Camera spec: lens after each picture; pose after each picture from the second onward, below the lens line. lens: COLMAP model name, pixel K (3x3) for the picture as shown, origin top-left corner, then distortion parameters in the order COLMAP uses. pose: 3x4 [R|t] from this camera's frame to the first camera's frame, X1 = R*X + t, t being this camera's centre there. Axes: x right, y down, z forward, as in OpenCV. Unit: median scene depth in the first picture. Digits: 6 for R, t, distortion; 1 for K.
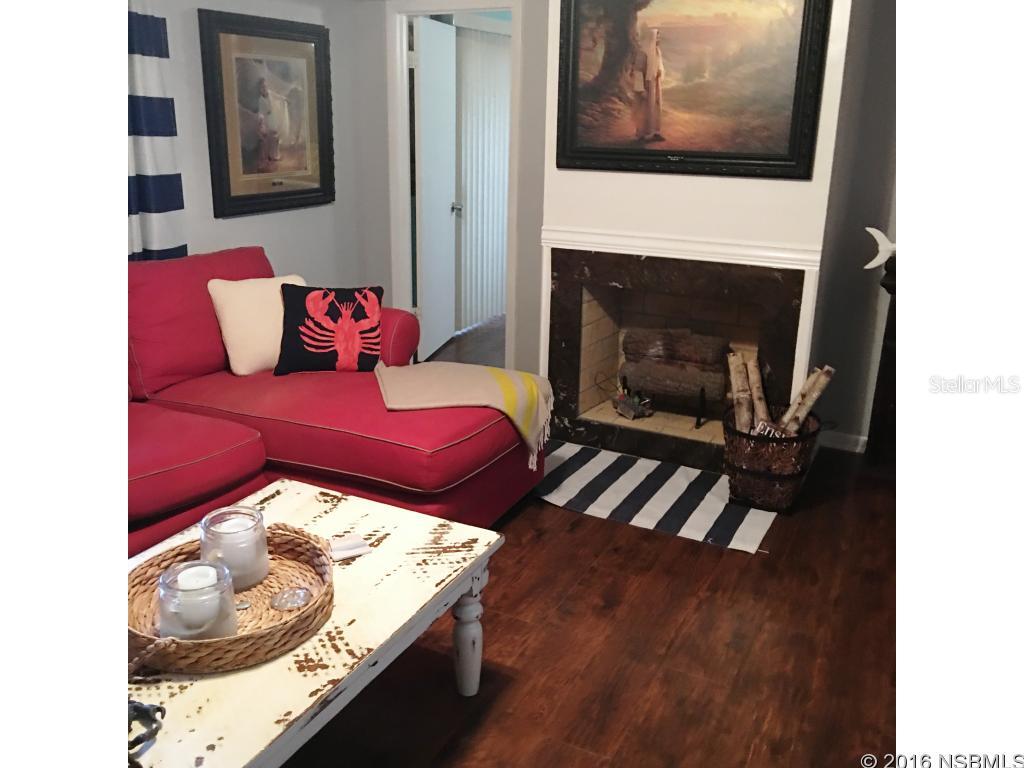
lens RADIAL K [[840.7, 0, 512.0], [0, 840.7, 384.0], [0, 0, 1]] dist [0.003191, -0.003046]
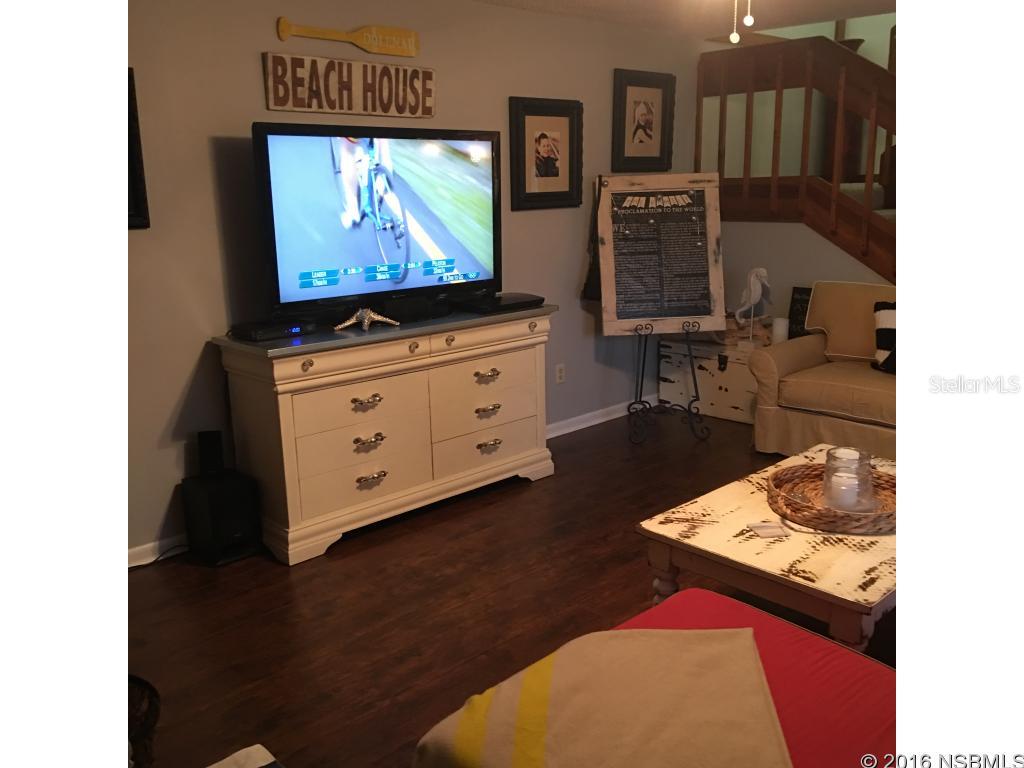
lens RADIAL K [[874.0, 0, 512.0], [0, 874.0, 384.0], [0, 0, 1]] dist [0.045233, -0.013519]
pose [[-0.944828, -0.078351, 0.318060, -0.148486], [0.098863, 0.857488, 0.504916, -0.426577], [-0.312293, 0.508503, -0.802432, 1.292671]]
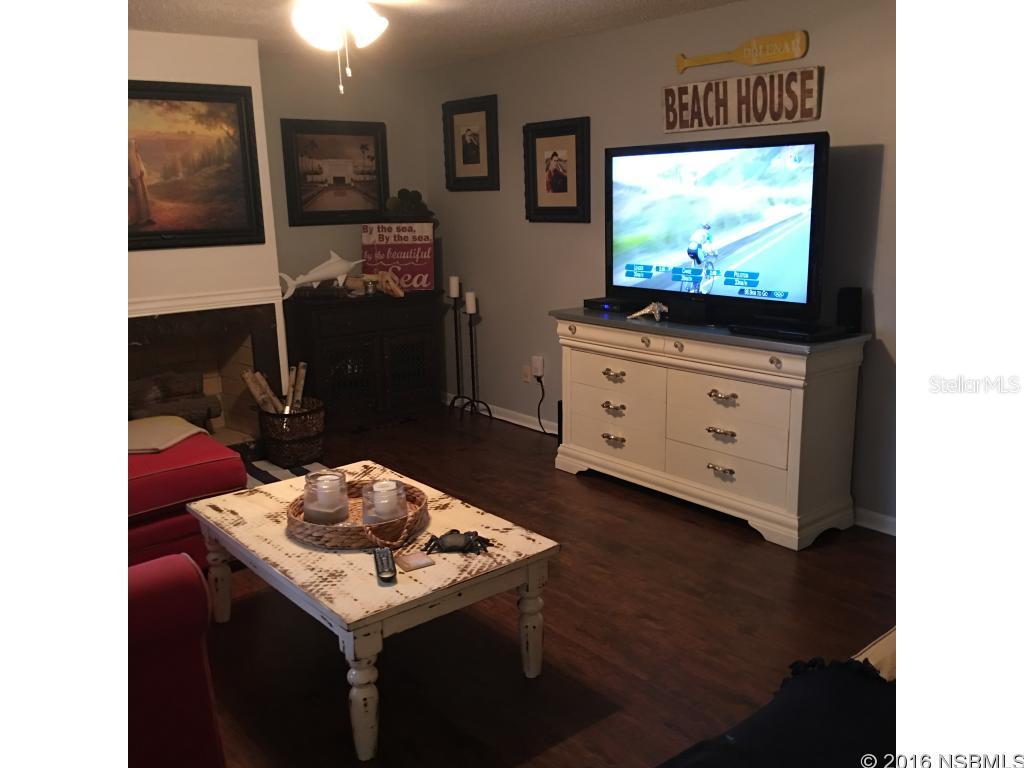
lens RADIAL K [[841.4, 0, 512.5], [0, 841.4, 399.3], [0, 0, 1]] dist [0.009829, -0.007392]
pose [[0.397538, -0.241070, 0.885352, -0.850878], [0.306548, 0.944326, 0.119483, -0.024342], [-0.864865, 0.223904, 0.449305, 0.010134]]
